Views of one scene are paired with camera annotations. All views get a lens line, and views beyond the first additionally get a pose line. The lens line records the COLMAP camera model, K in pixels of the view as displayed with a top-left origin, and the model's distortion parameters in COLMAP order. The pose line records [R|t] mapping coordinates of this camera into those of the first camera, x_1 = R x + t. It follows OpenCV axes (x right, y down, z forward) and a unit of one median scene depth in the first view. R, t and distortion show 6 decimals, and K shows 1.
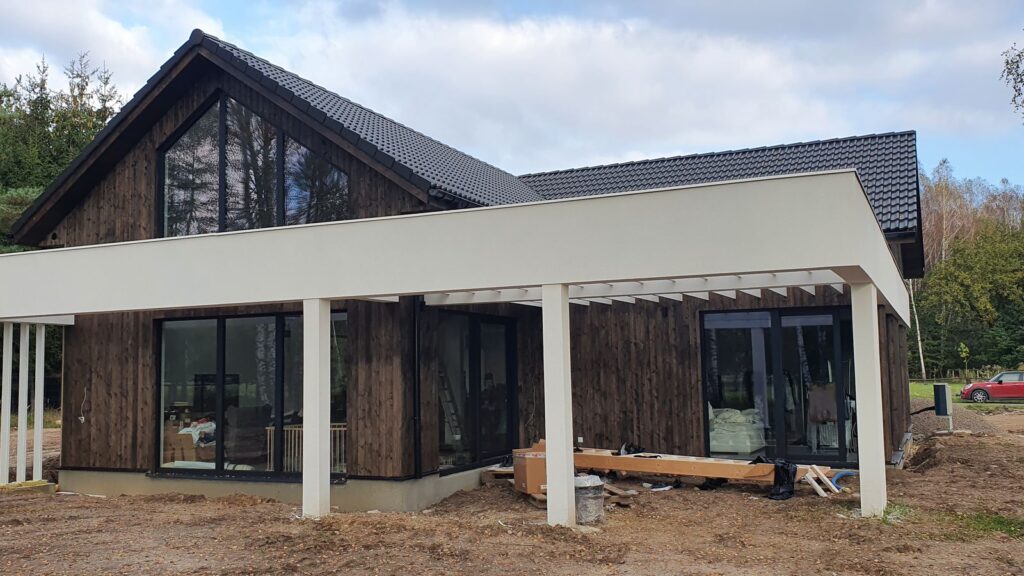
lens RADIAL K [[910.5, 0, 501.6], [0, 910.5, 282.5], [0, 0, 1]] dist [0.157340, -0.368336]
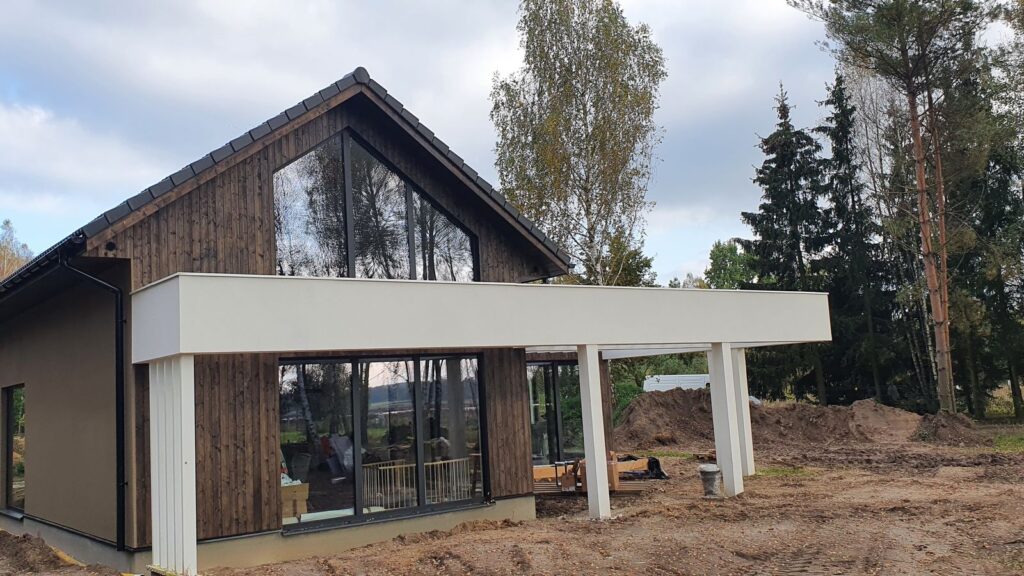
lens RADIAL K [[910.5, 0, 501.6], [0, 910.5, 282.5], [0, 0, 1]] dist [0.157340, -0.368336]
pose [[0.480726, 0.095653, 0.871638, -1.021603], [-0.036302, 0.995351, -0.089208, 0.036781], [-0.876119, 0.011243, 0.481963, 0.365769]]
